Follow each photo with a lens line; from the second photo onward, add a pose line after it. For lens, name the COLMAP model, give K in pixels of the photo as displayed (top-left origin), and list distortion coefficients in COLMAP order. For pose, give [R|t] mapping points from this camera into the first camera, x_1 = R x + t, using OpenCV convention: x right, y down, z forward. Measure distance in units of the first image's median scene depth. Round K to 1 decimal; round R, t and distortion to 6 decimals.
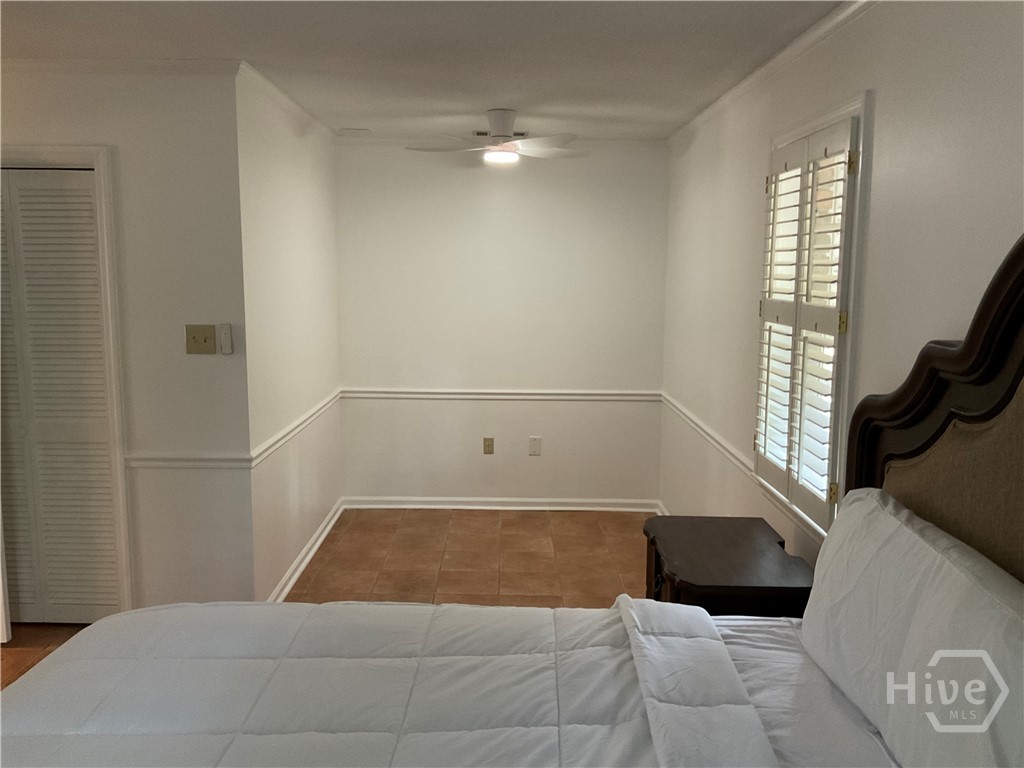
lens RADIAL K [[845.1, 0, 510.1], [0, 845.1, 384.5], [0, 0, 1]] dist [0.018469, -0.056579]
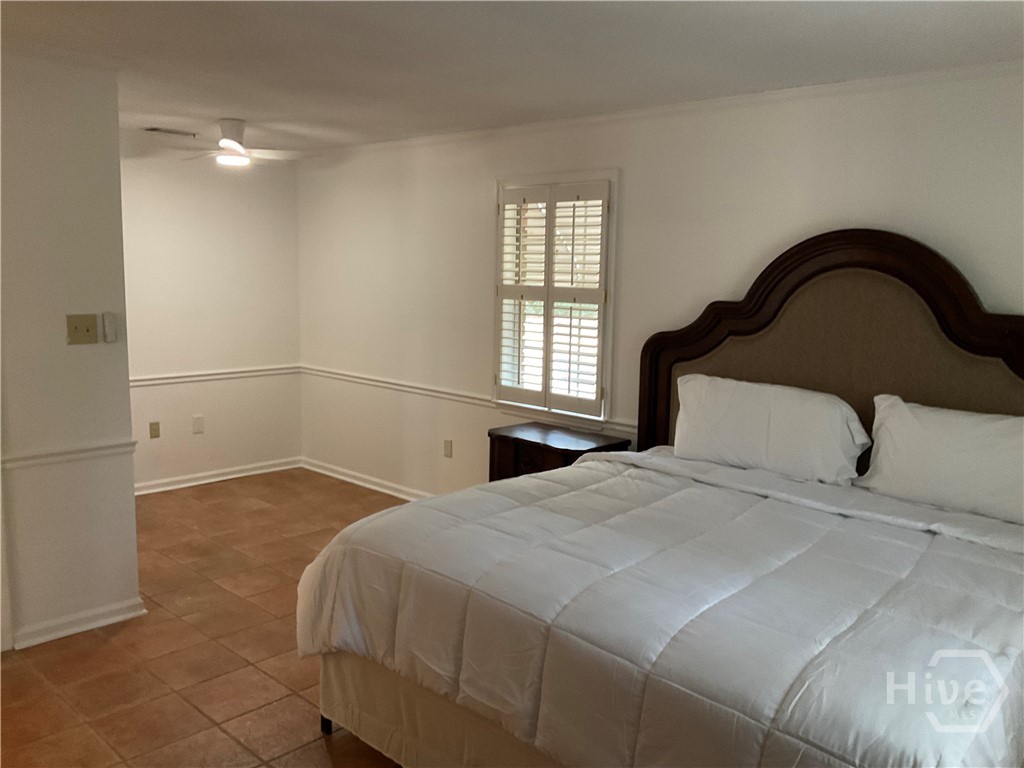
lens RADIAL K [[845.1, 0, 520.2], [0, 845.1, 378.7], [0, 0, 1]] dist [0.018469, -0.056579]
pose [[0.676478, -0.089322, 0.731026, -0.737928], [0.084947, 0.995456, 0.043023, 0.005706], [-0.731547, 0.032994, 0.680992, -0.053117]]
